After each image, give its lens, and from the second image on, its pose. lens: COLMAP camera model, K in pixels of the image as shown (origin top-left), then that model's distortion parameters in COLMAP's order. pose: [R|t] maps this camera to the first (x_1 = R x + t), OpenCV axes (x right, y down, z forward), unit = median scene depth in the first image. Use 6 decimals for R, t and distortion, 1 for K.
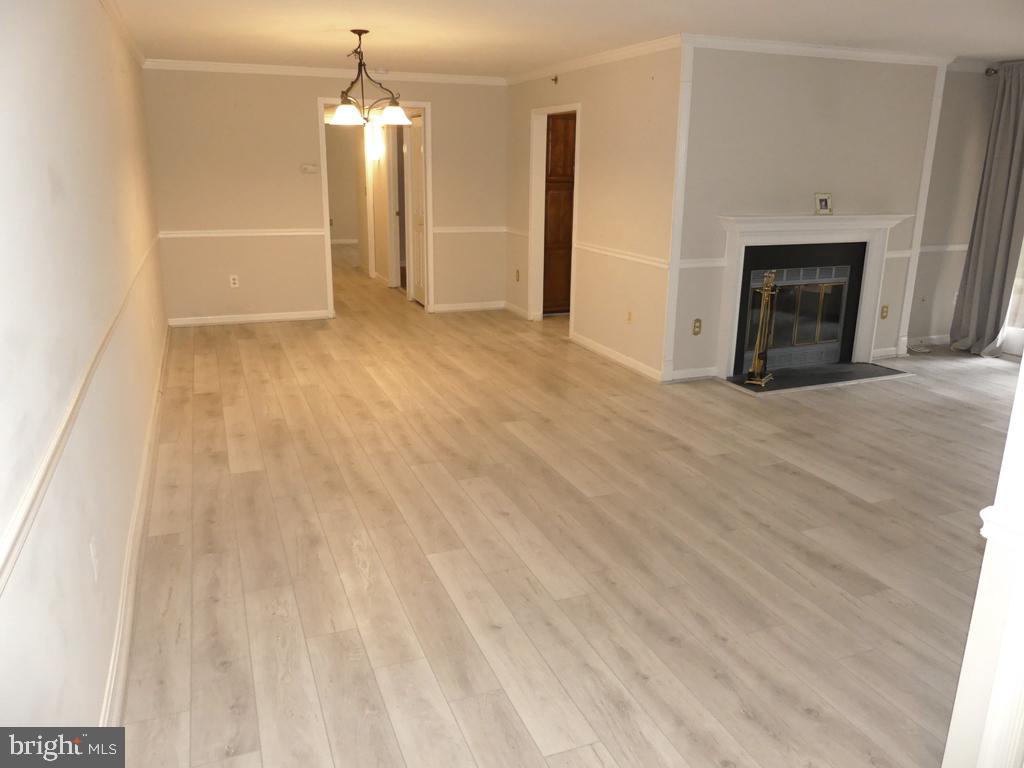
lens RADIAL K [[768.3, 0, 510.5], [0, 768.3, 382.8], [0, 0, 1]] dist [-0.016852, 0.002857]
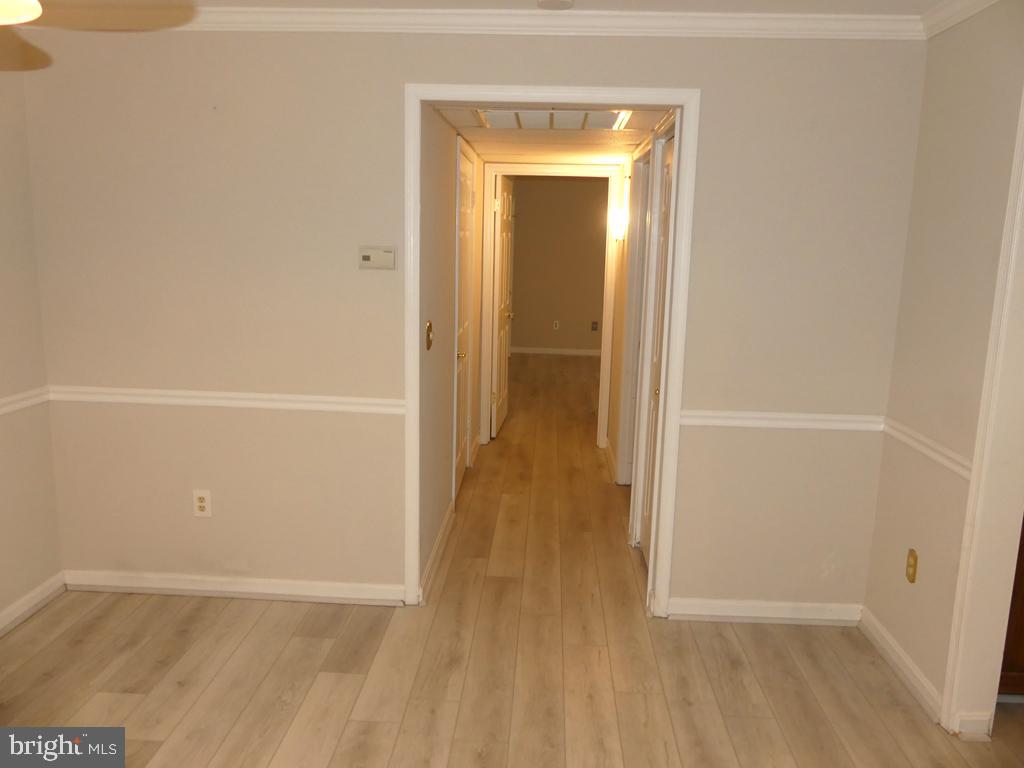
lens RADIAL K [[768.3, 0, 514.1], [0, 768.3, 390.4], [0, 0, 1]] dist [-0.016852, 0.002857]
pose [[0.908341, 0.093064, -0.407744, -0.017481], [-0.128386, 0.989903, -0.060072, -0.154488], [0.398037, 0.106914, 0.911118, 0.527353]]
